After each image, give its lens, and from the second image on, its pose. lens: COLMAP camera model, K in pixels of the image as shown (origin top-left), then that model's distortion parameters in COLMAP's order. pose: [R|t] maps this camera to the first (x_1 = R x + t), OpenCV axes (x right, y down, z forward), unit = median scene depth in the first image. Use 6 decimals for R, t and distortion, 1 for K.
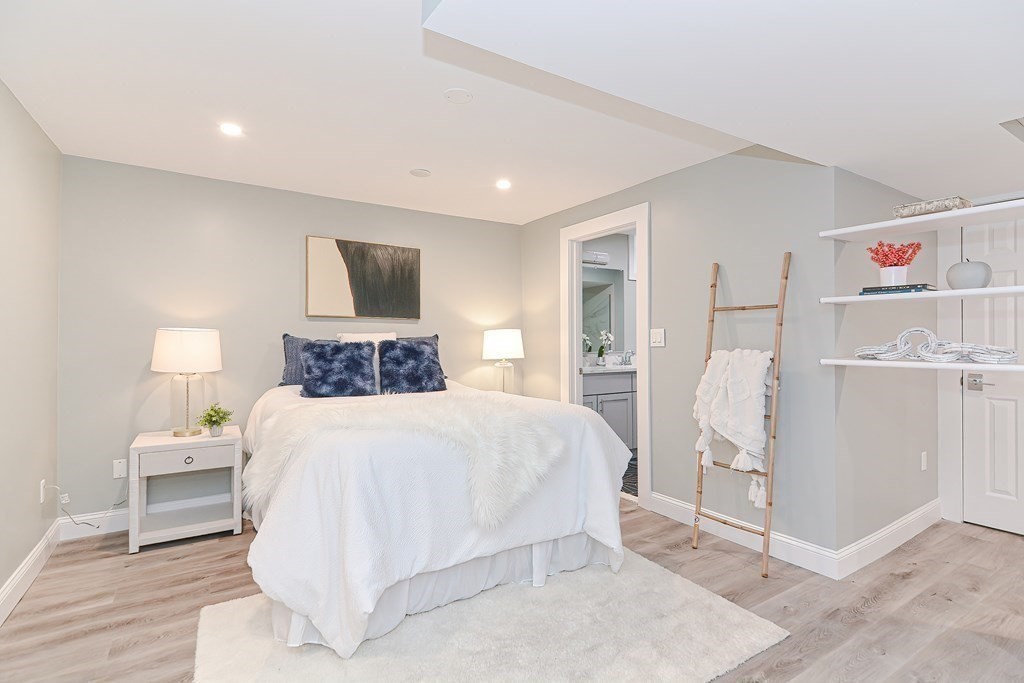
lens RADIAL K [[494.3, 0, 513.6], [0, 494.3, 345.8], [0, 0, 1]] dist [0.016014, -0.005648]
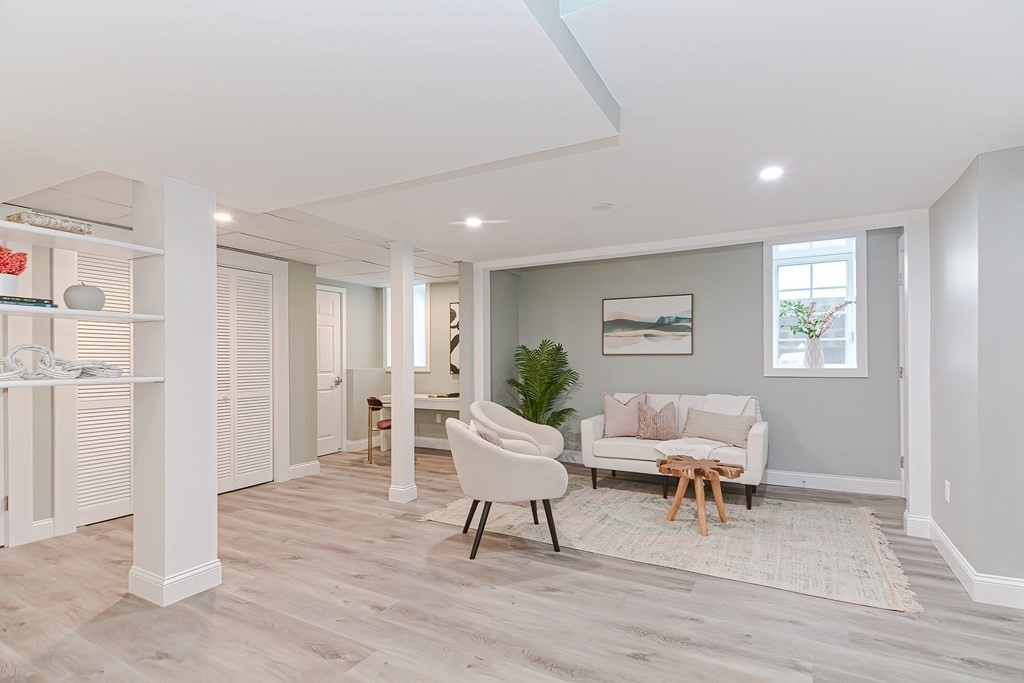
lens RADIAL K [[494.3, 0, 520.0], [0, 494.3, 362.3], [0, 0, 1]] dist [0.016014, -0.005648]
pose [[-0.485782, -0.005937, 0.874060, -0.286037], [0.007978, 0.999905, 0.011226, -0.002831], [-0.874043, 0.012427, -0.485689, 0.397374]]
